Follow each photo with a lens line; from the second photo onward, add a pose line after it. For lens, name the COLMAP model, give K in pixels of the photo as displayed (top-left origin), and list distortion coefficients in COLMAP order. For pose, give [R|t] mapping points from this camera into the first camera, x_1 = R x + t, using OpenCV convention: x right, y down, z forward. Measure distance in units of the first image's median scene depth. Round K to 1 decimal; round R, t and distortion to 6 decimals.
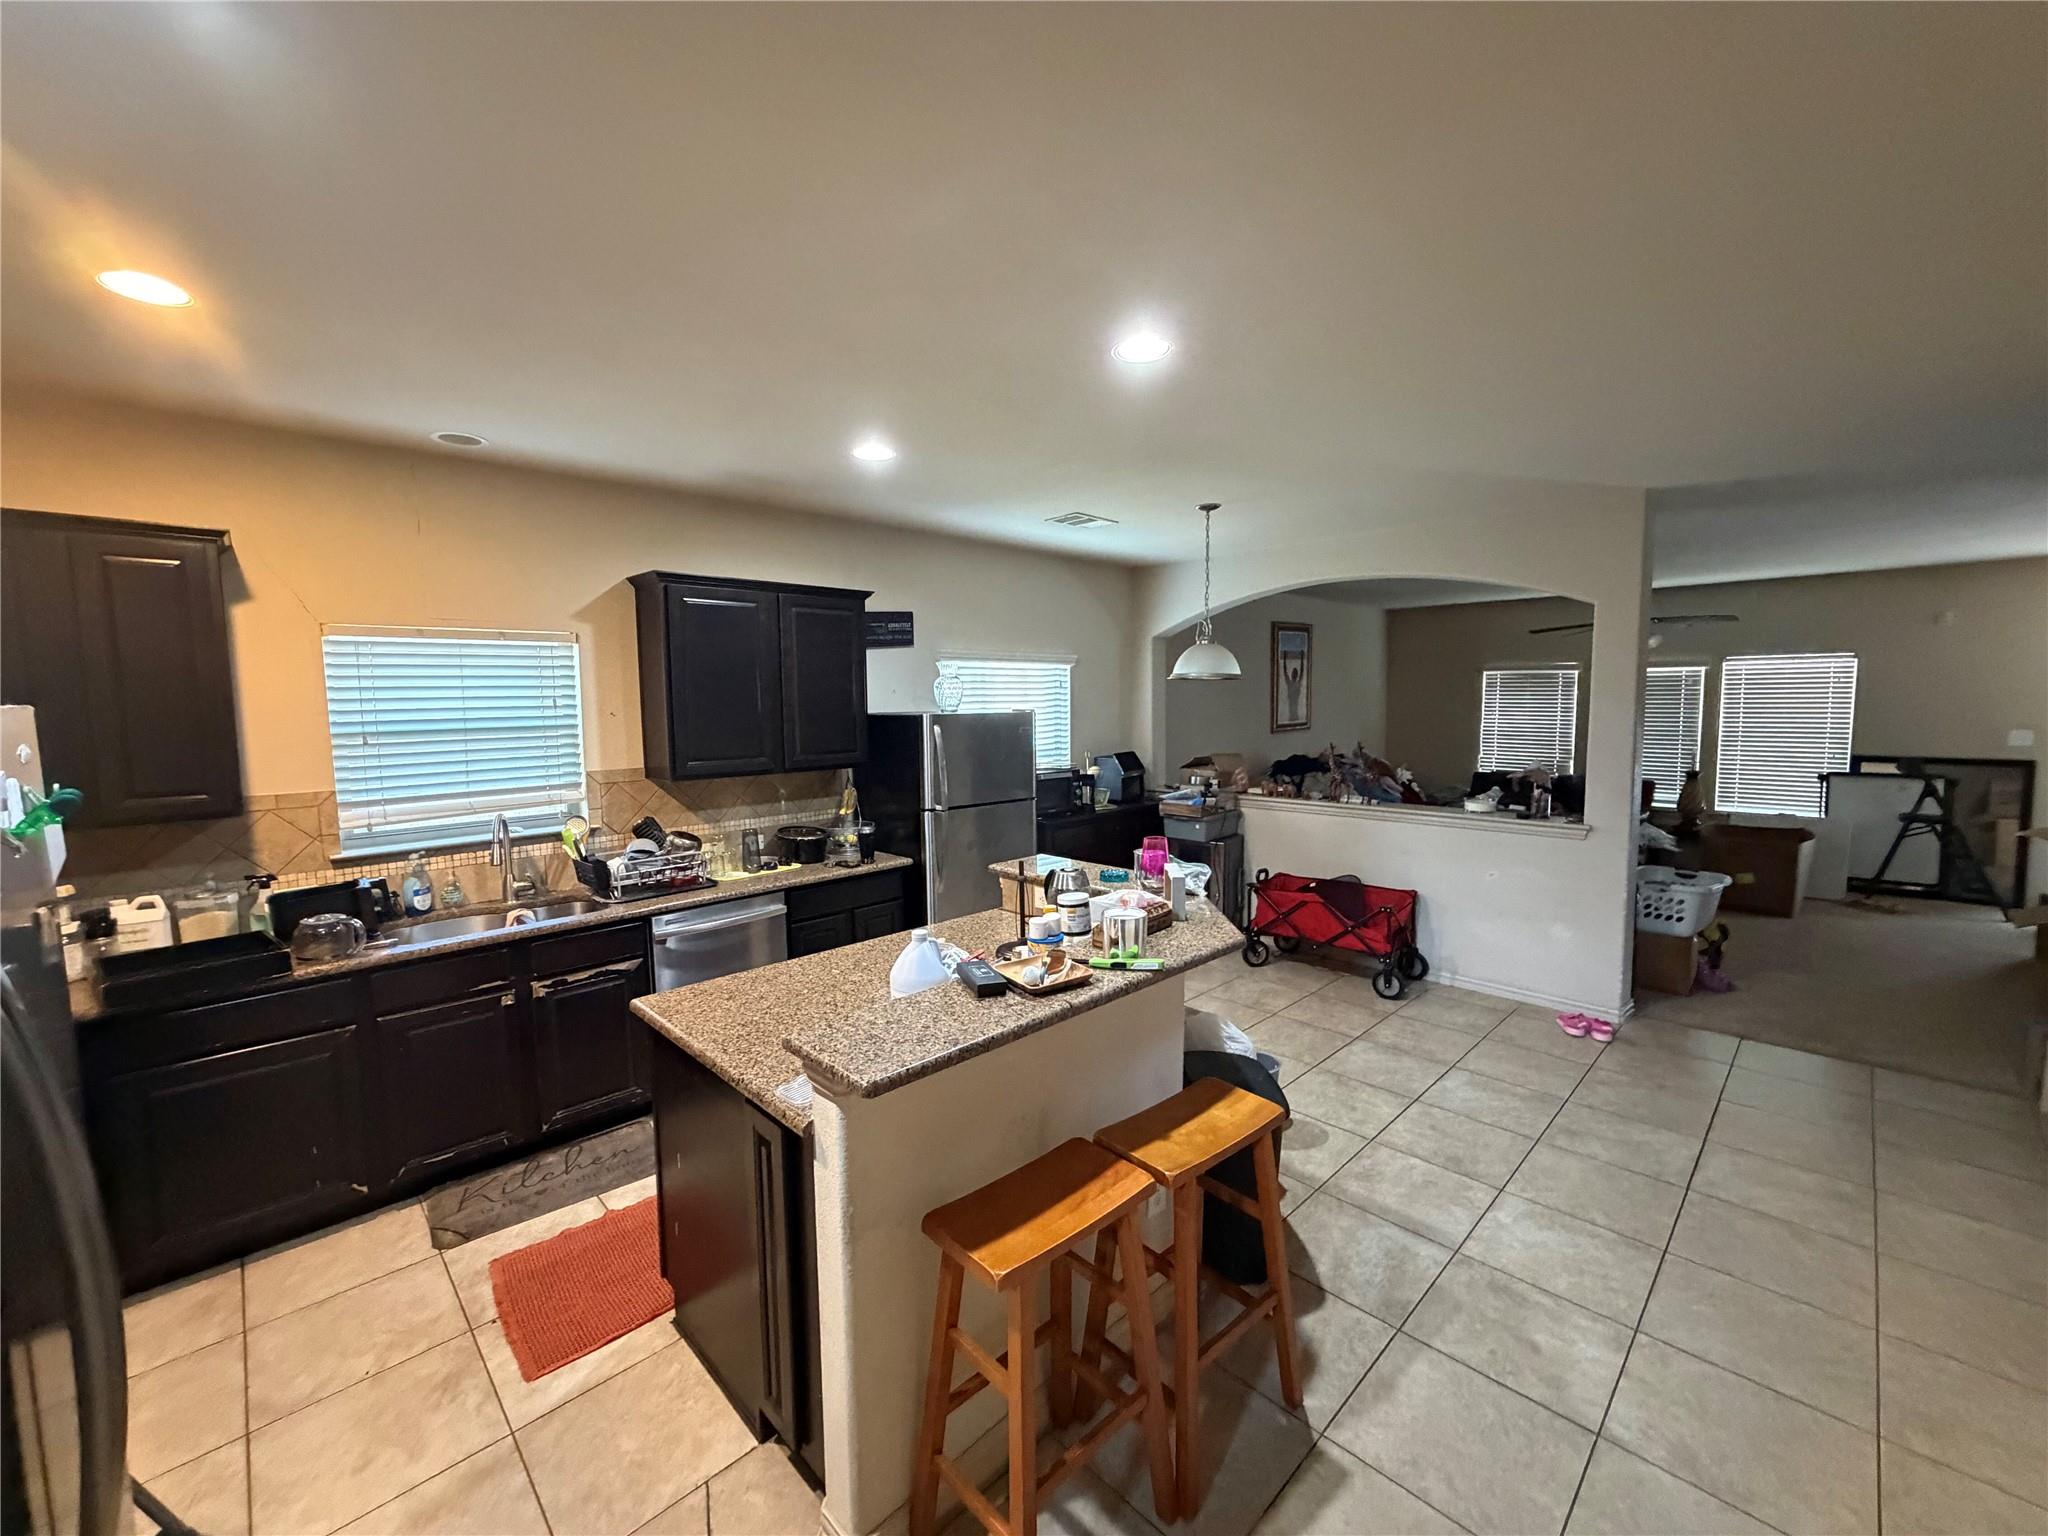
lens RADIAL K [[812.3, 0, 1024.0], [0, 812.3, 768.0], [0, 0, 1]] dist [0.002692, -0.000248]
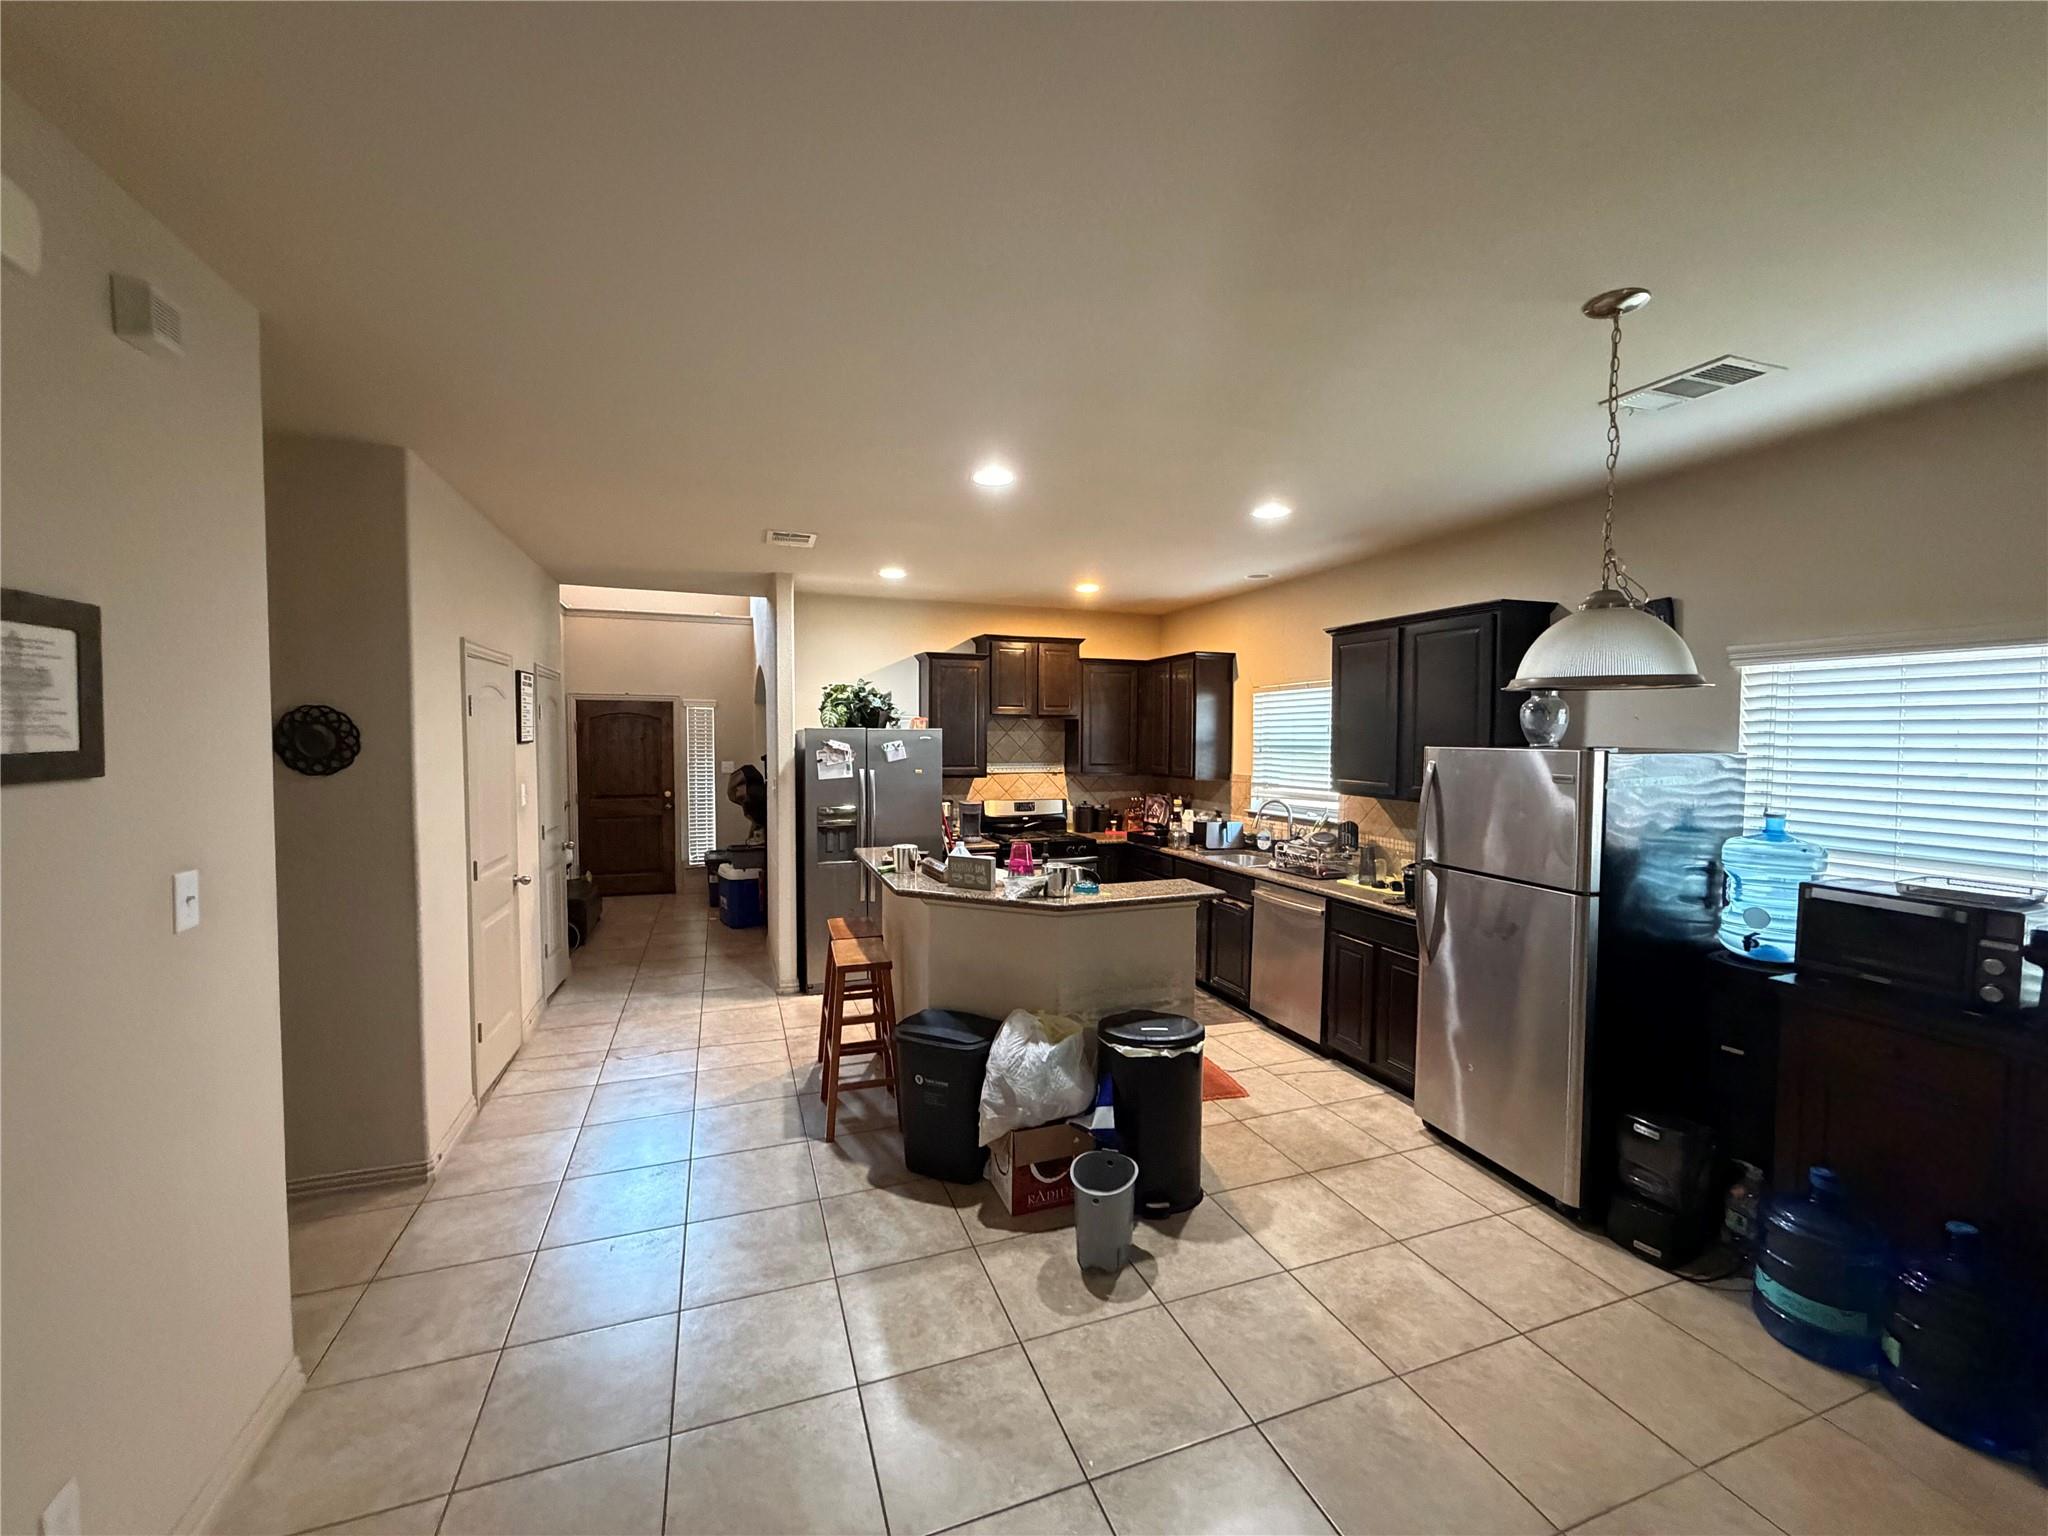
lens RADIAL K [[812.3, 0, 1024.0], [0, 812.3, 768.0], [0, 0, 1]] dist [0.002692, -0.000248]
pose [[-0.402482, 0.049979, -0.914063, 0.892917], [-0.076526, 0.993176, 0.088001, -0.095017], [0.912224, 0.105369, -0.395911, 1.038661]]
